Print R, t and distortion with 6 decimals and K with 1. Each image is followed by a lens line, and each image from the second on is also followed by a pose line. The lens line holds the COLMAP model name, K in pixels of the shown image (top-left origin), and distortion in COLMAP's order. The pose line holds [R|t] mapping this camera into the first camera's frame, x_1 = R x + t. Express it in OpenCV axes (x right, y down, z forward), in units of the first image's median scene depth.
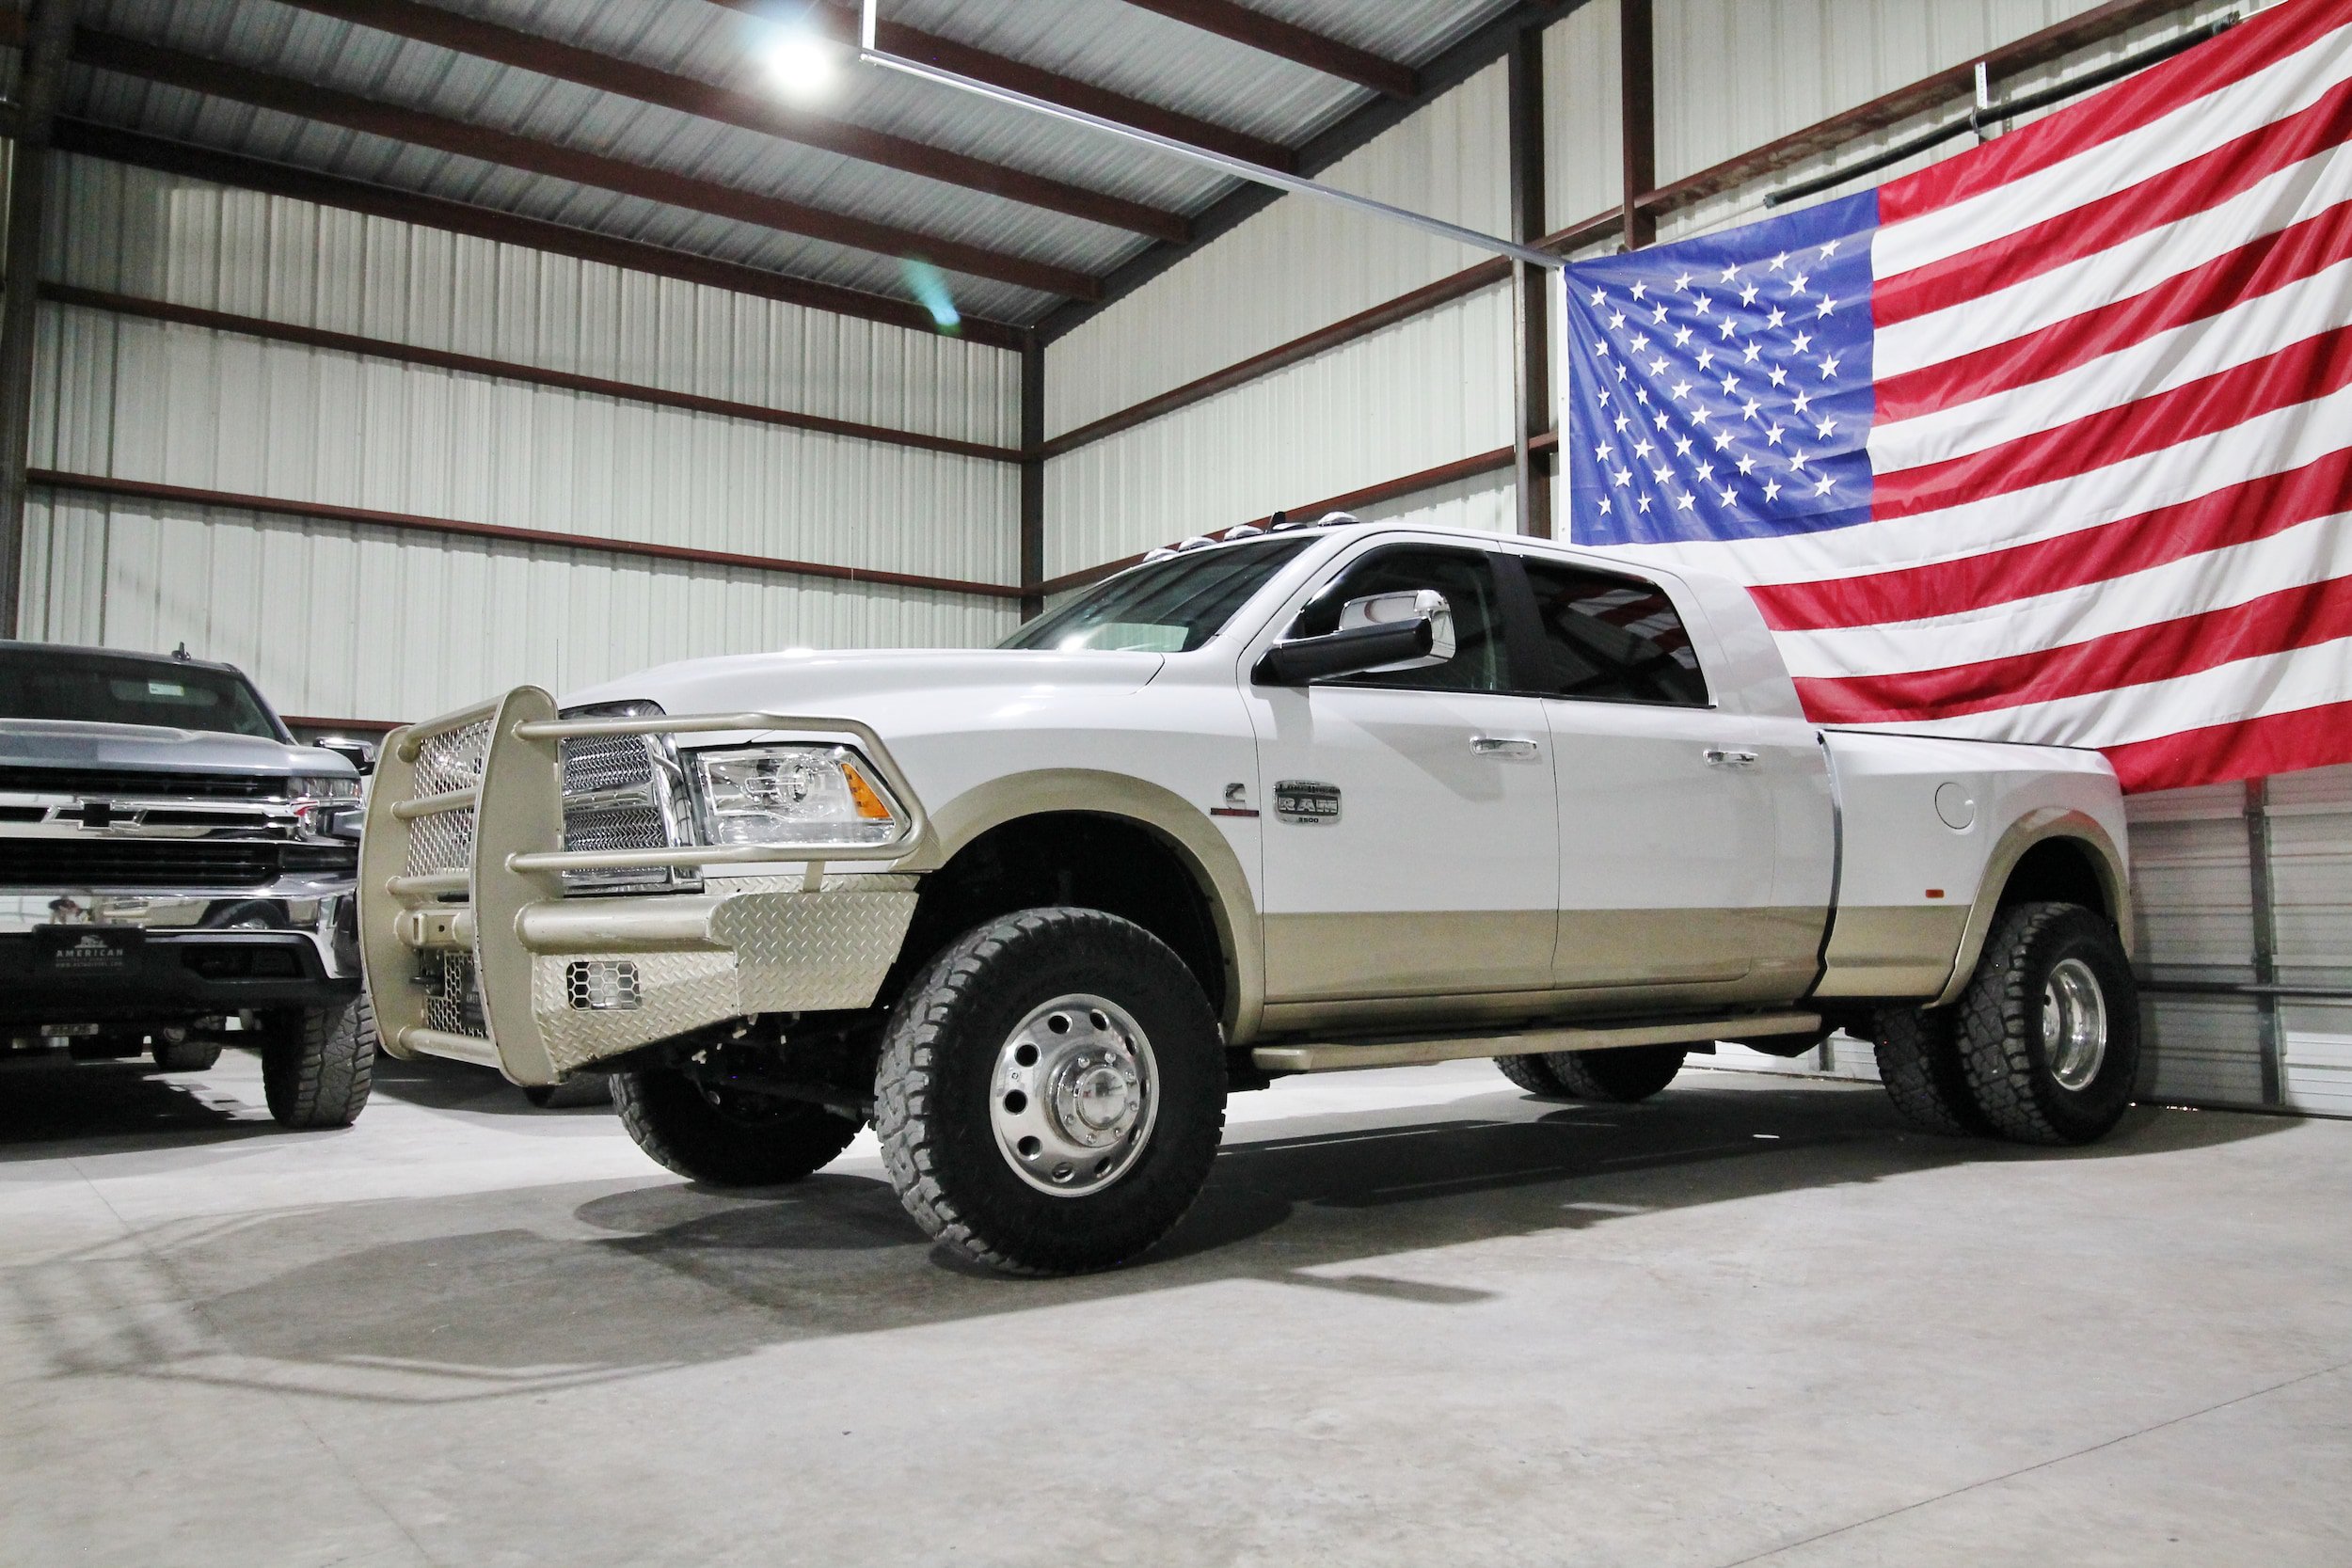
lens RADIAL K [[1806.9, 0, 1176.0], [0, 1806.9, 780.3], [0, 0, 1]] dist [0.008431, -0.001648]
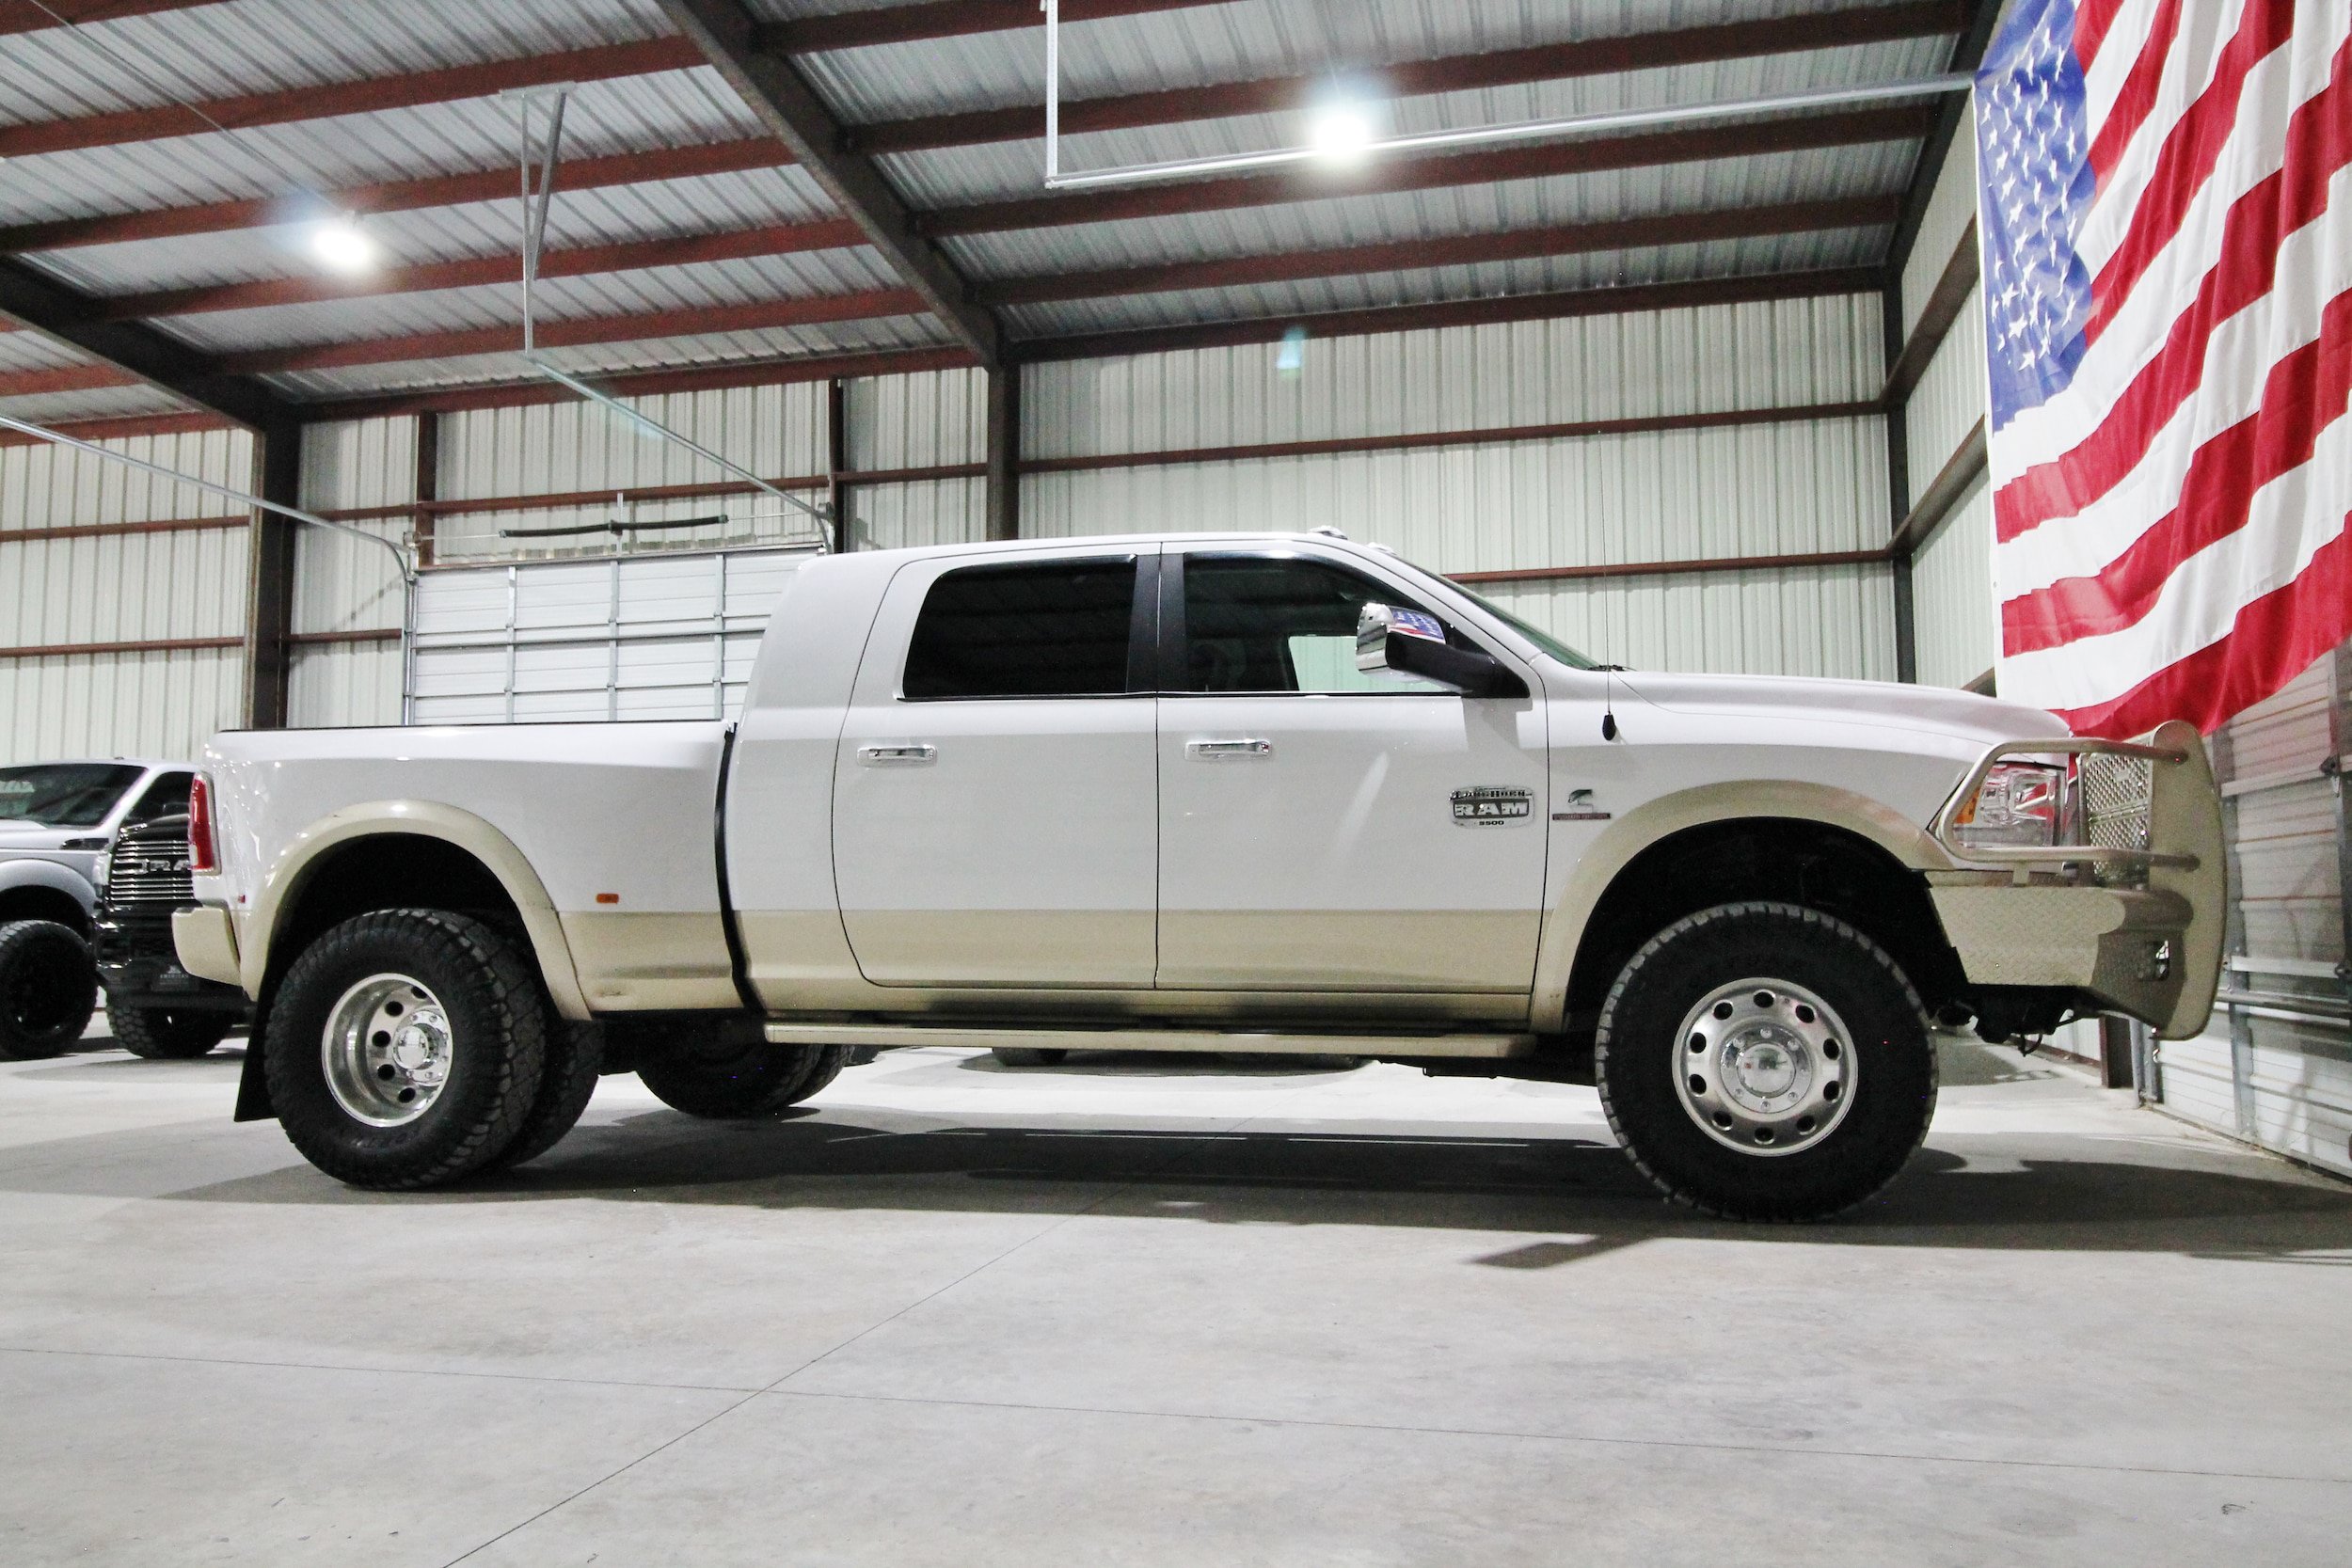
lens RADIAL K [[1764.4, 0, 1180.4], [0, 1764.4, 782.5], [0, 0, 1]] dist [0.008461, -0.004645]
pose [[0.652866, -0.060349, -0.755066, 0.639917], [0.063173, 0.997686, -0.025118, 0.019306], [0.754834, -0.031301, 0.655168, 0.266046]]
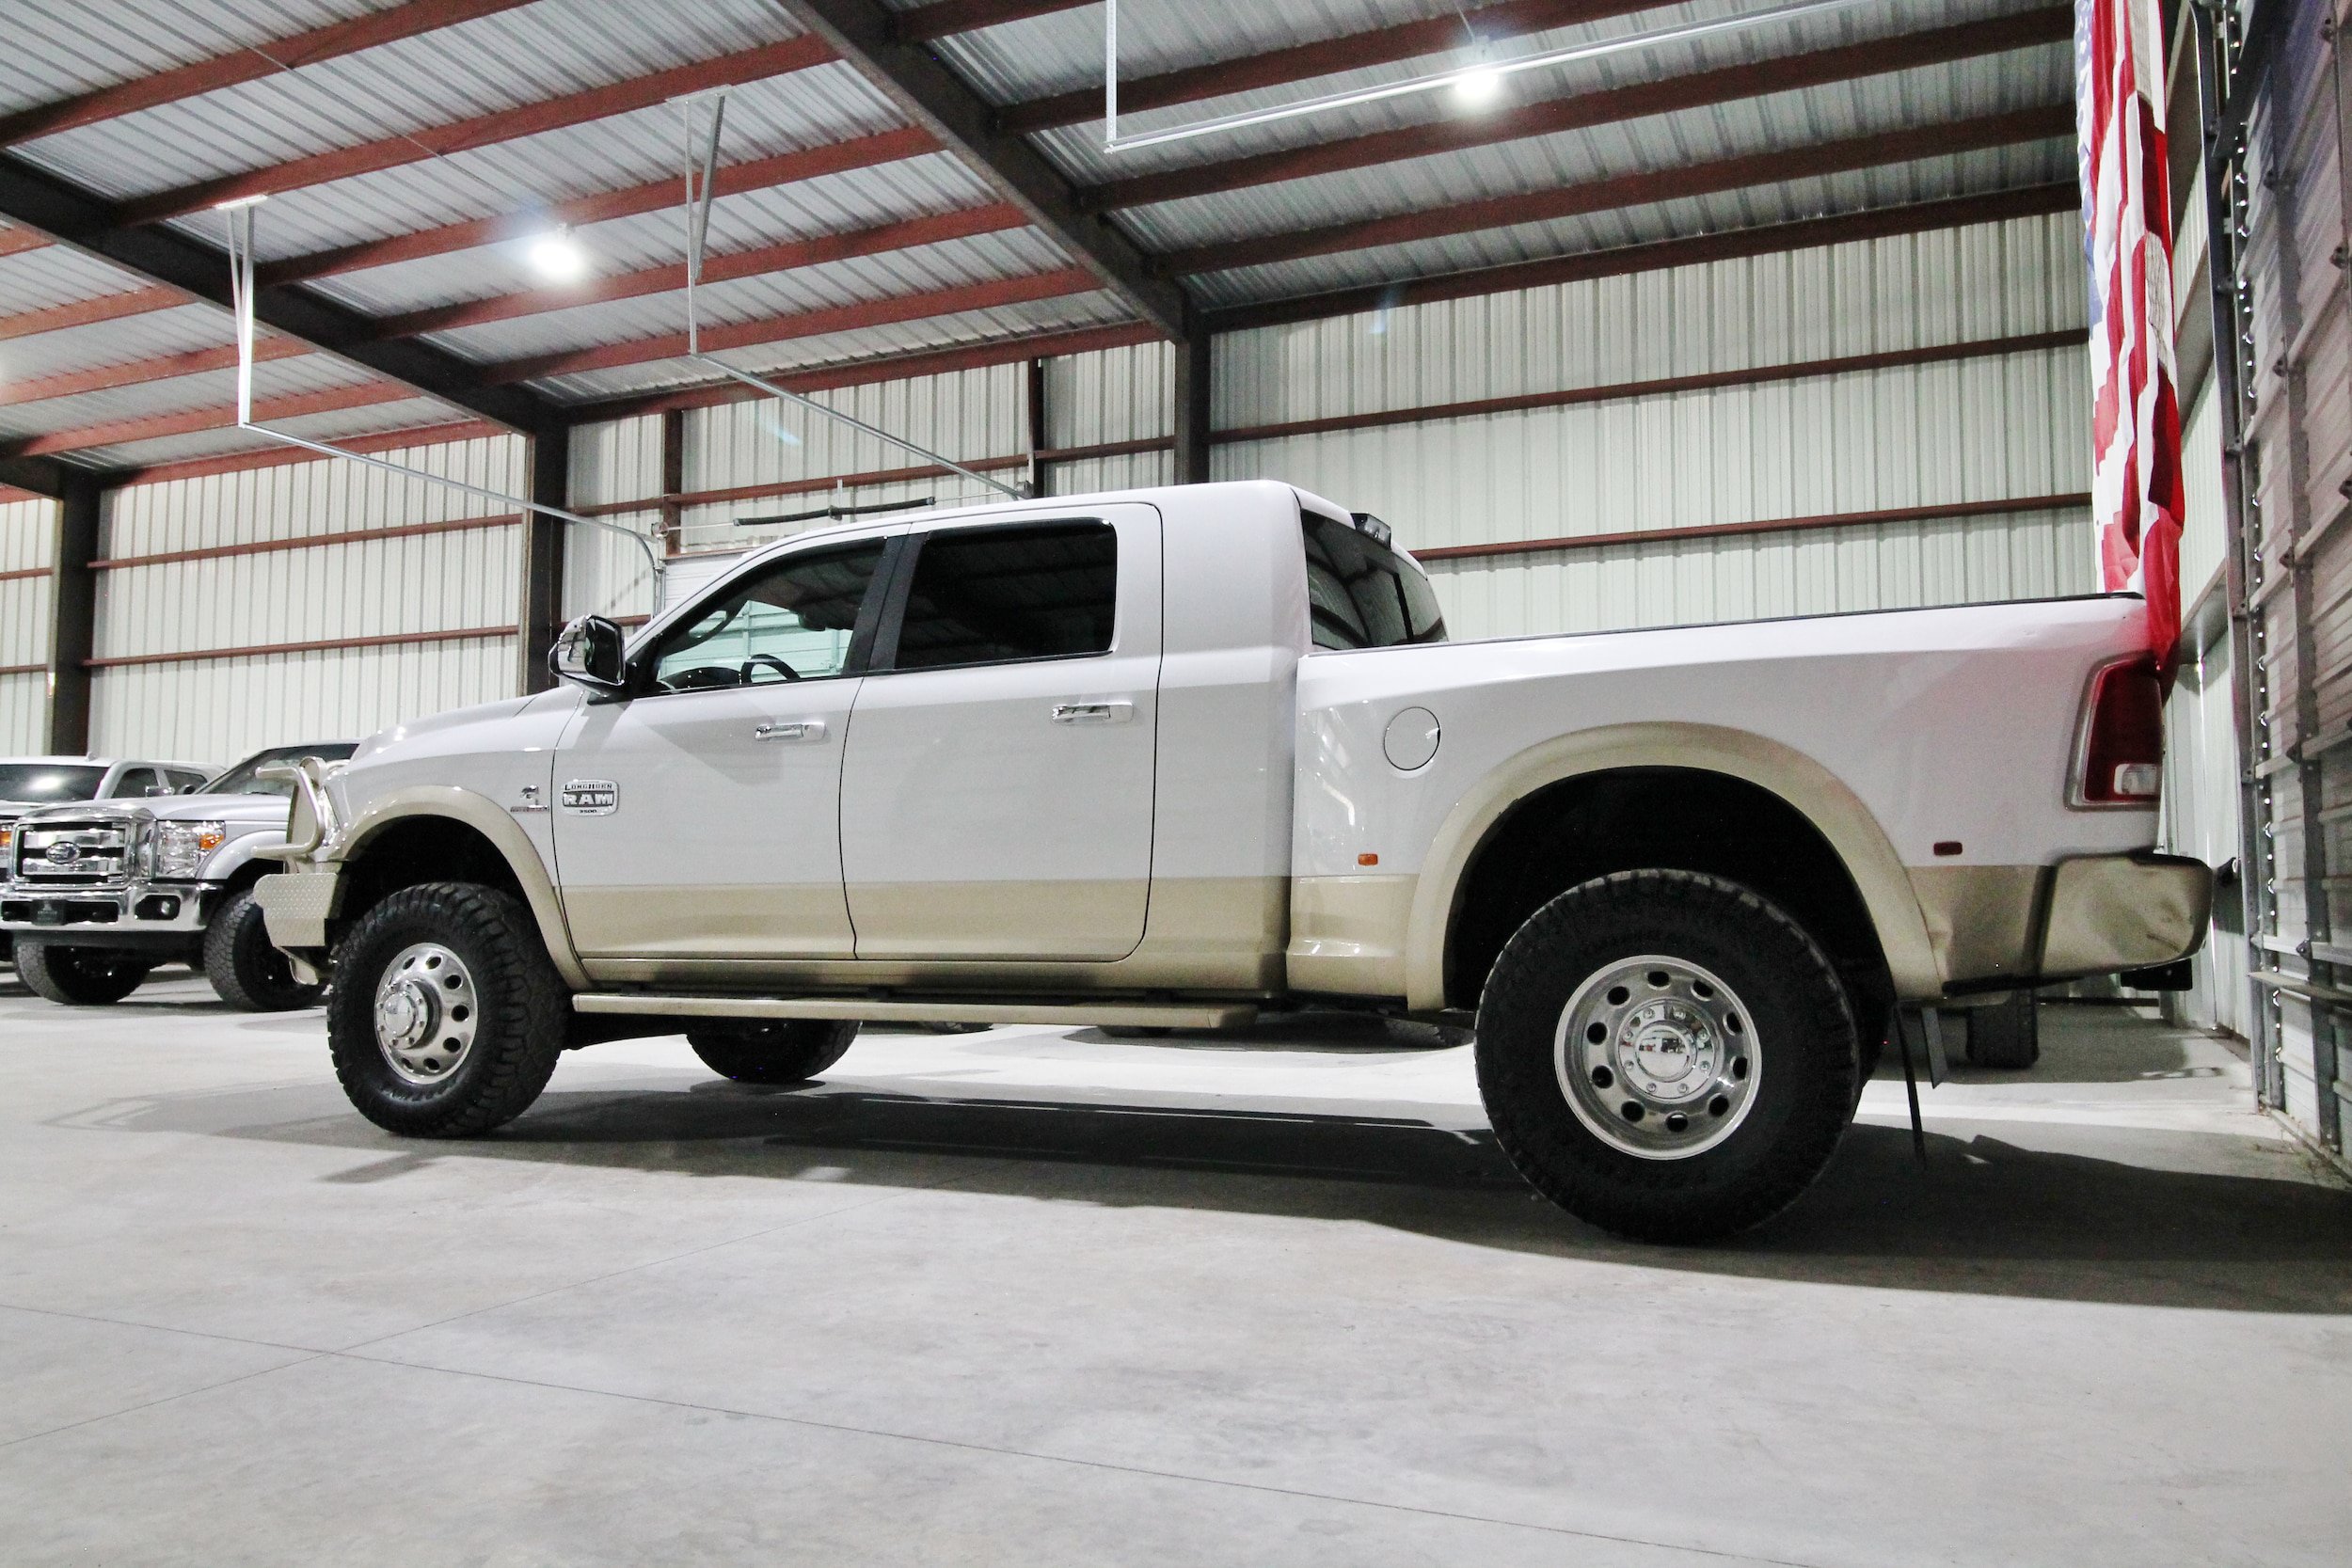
lens RADIAL K [[1756.4, 0, 1186.4], [0, 1756.4, 778.6], [0, 0, 1]] dist [0.008569, -0.000581]
pose [[0.497735, -0.053021, -0.865707, 0.714813], [0.065614, 0.997571, -0.023372, 0.029474], [0.864844, -0.045169, 0.500005, 0.405893]]
